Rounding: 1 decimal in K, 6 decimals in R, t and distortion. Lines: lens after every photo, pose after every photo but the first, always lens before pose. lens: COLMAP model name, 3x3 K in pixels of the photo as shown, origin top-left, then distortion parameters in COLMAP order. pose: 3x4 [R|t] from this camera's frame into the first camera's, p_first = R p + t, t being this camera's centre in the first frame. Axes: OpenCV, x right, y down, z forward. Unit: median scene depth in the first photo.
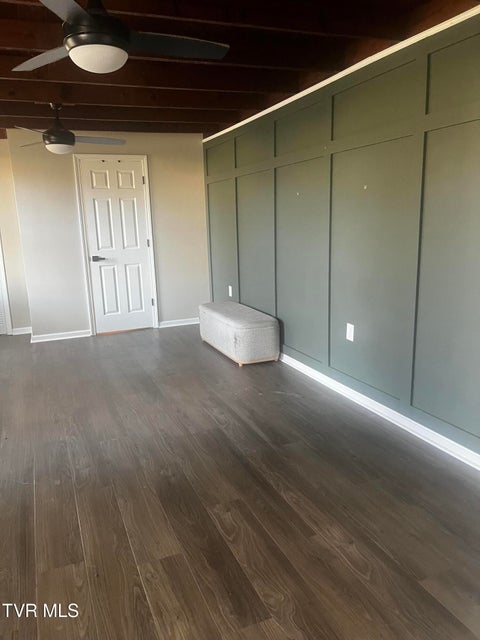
lens RADIAL K [[487.2, 0, 240.5], [0, 487.2, 321.0], [0, 0, 1]] dist [0.039175, -0.062950]
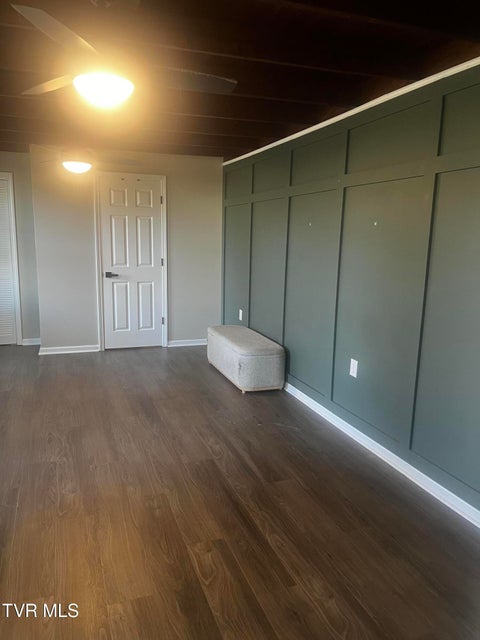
lens RADIAL K [[487.2, 0, 247.0], [0, 487.2, 322.1], [0, 0, 1]] dist [0.039175, -0.062950]
pose [[0.997864, 0.059888, -0.026109, 0.031214], [-0.060734, 0.997611, -0.032928, -0.023775], [0.024075, 0.034443, 0.999117, 0.011326]]
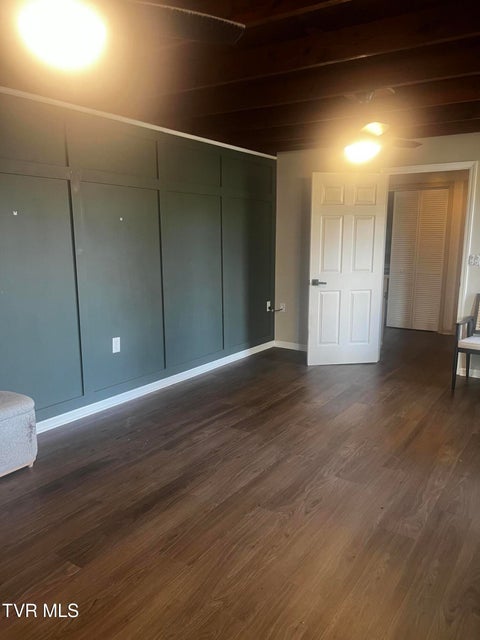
lens RADIAL K [[487.2, 0, 243.1], [0, 487.2, 324.3], [0, 0, 1]] dist [0.039175, -0.062950]
pose [[-0.555733, -0.125500, 0.821834, -0.859675], [0.181457, 0.946396, 0.267224, -0.270645], [-0.811317, 0.297633, -0.503170, 1.322051]]
